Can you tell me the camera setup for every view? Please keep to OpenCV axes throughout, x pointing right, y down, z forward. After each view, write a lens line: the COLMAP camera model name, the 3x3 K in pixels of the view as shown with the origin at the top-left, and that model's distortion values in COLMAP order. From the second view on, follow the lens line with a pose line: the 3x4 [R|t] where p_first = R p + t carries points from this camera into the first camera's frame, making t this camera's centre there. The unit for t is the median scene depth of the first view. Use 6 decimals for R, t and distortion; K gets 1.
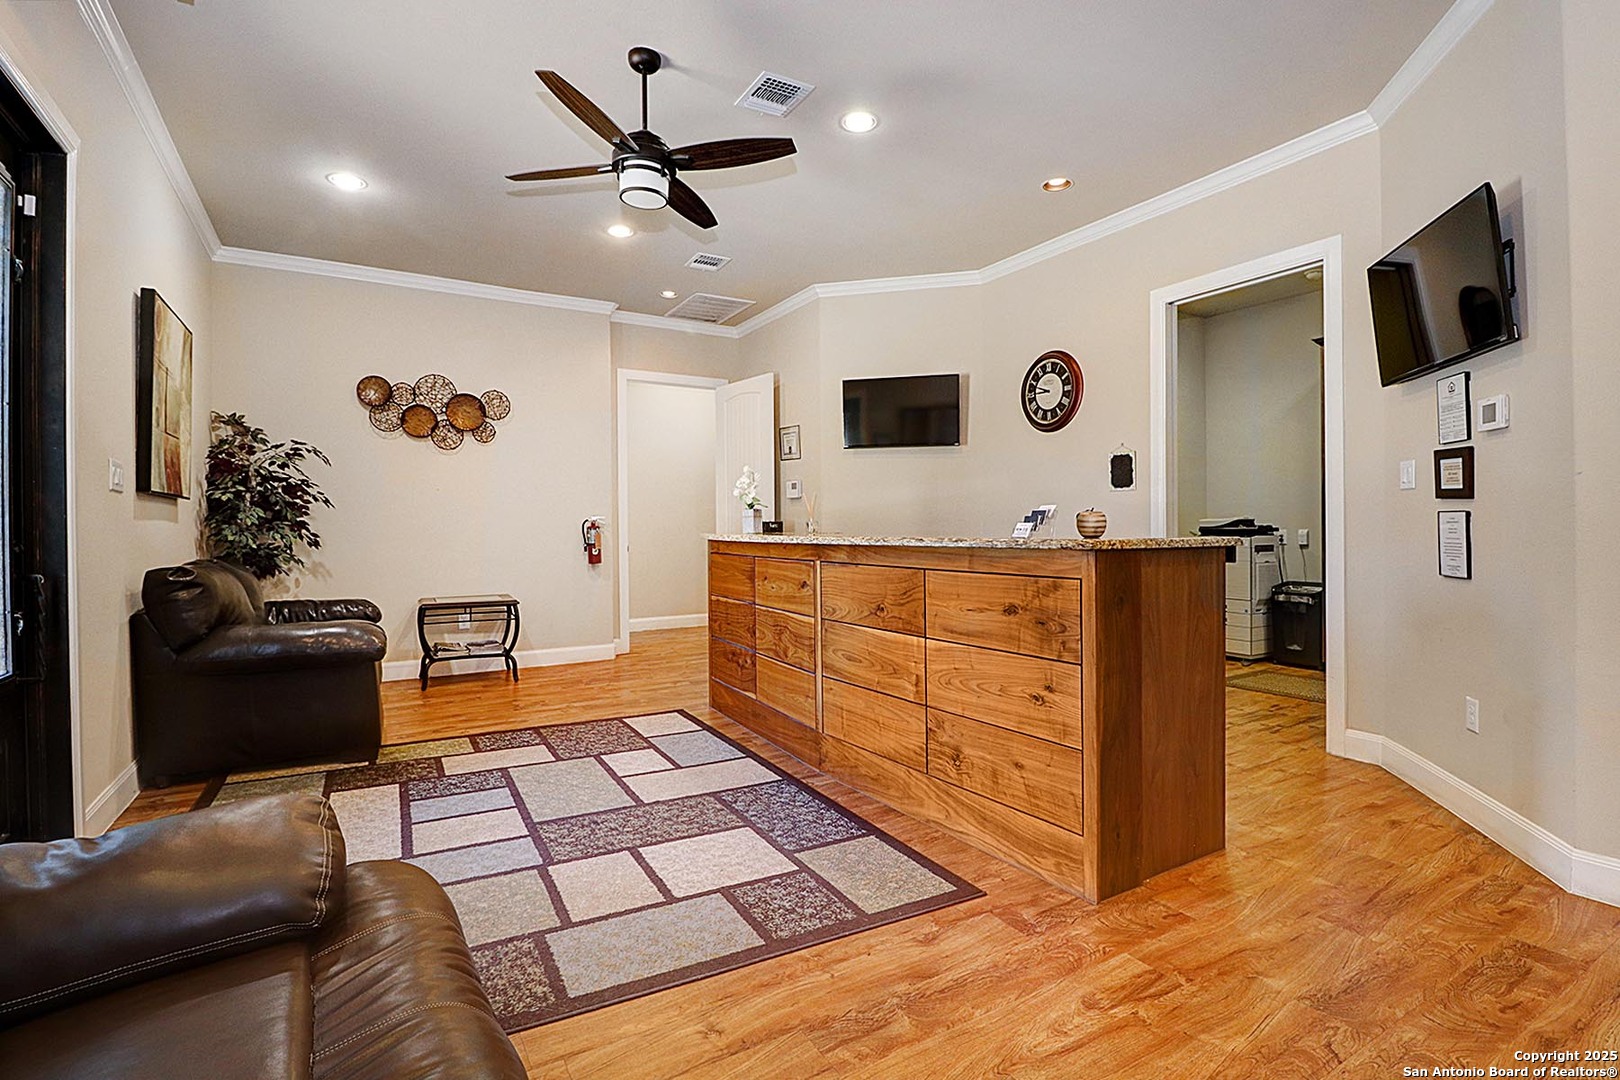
lens RADIAL K [[749.0, 0, 800.4], [0, 749.0, 517.8], [0, 0, 1]] dist [-0.000107, -0.012187]
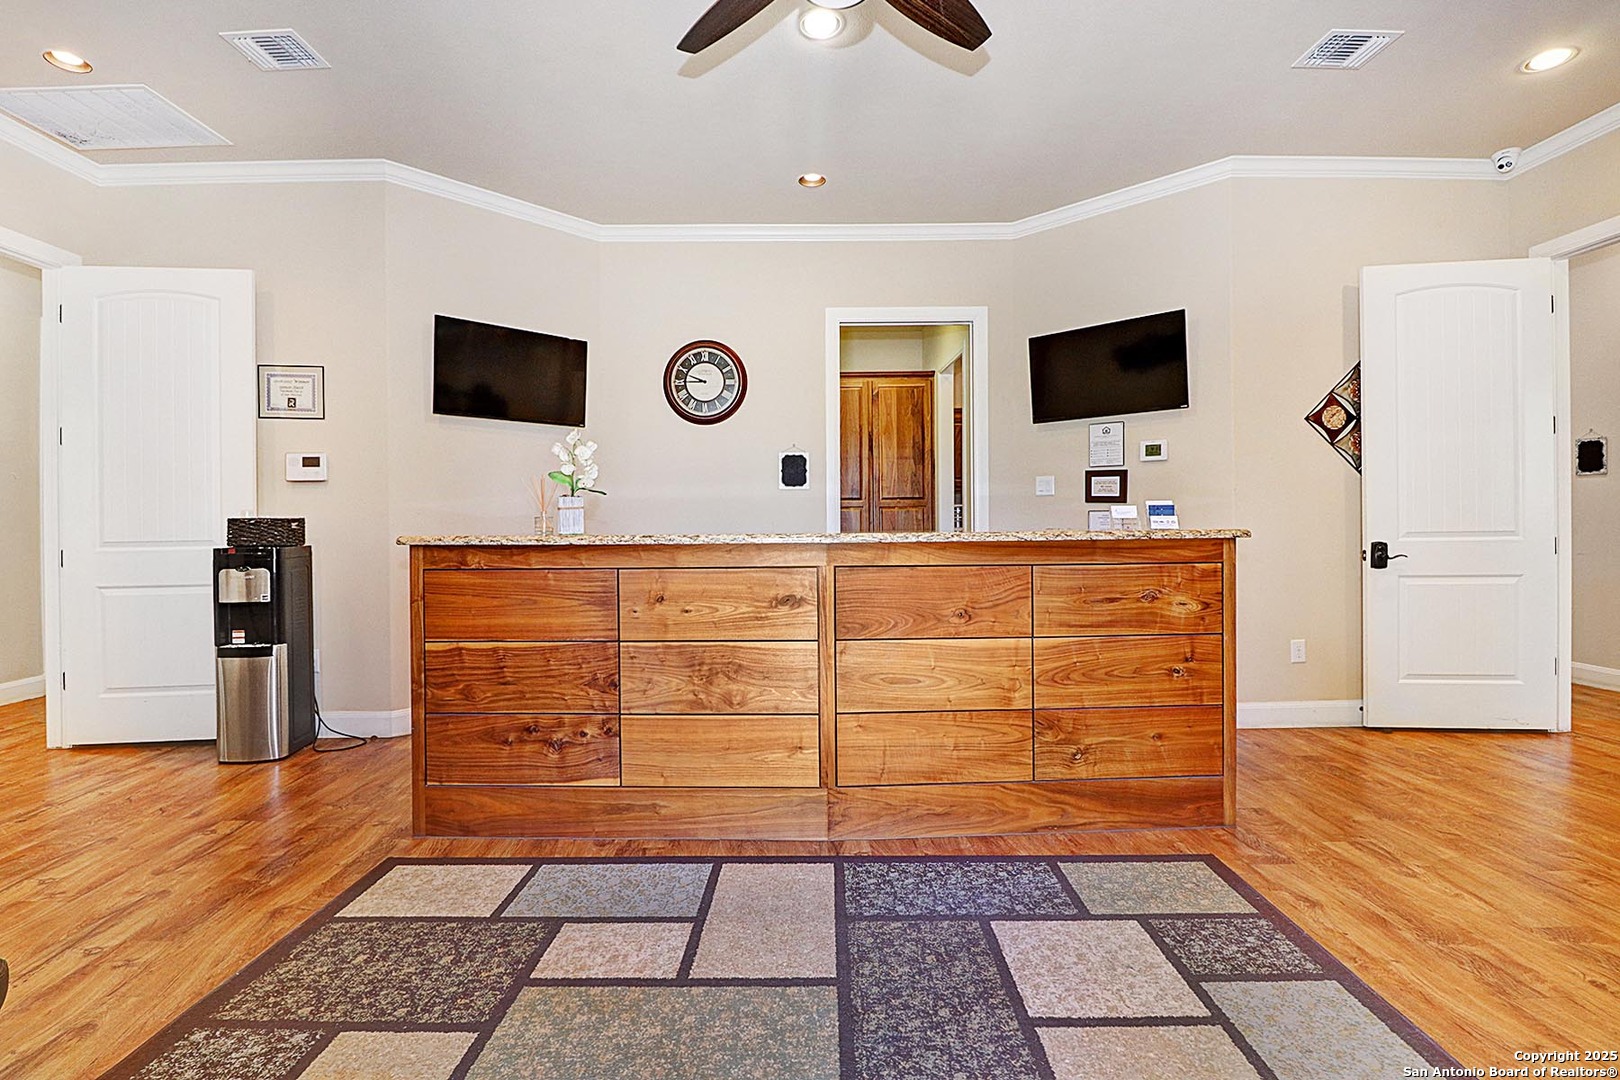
lens RADIAL K [[749.0, 0, 800.4], [0, 749.0, 517.8], [0, 0, 1]] dist [-0.000107, -0.012187]
pose [[0.508018, 0.004448, 0.861335, -0.651786], [-0.003023, 0.999990, -0.003381, 0.010525], [-0.861341, -0.000886, 0.508027, 0.629794]]
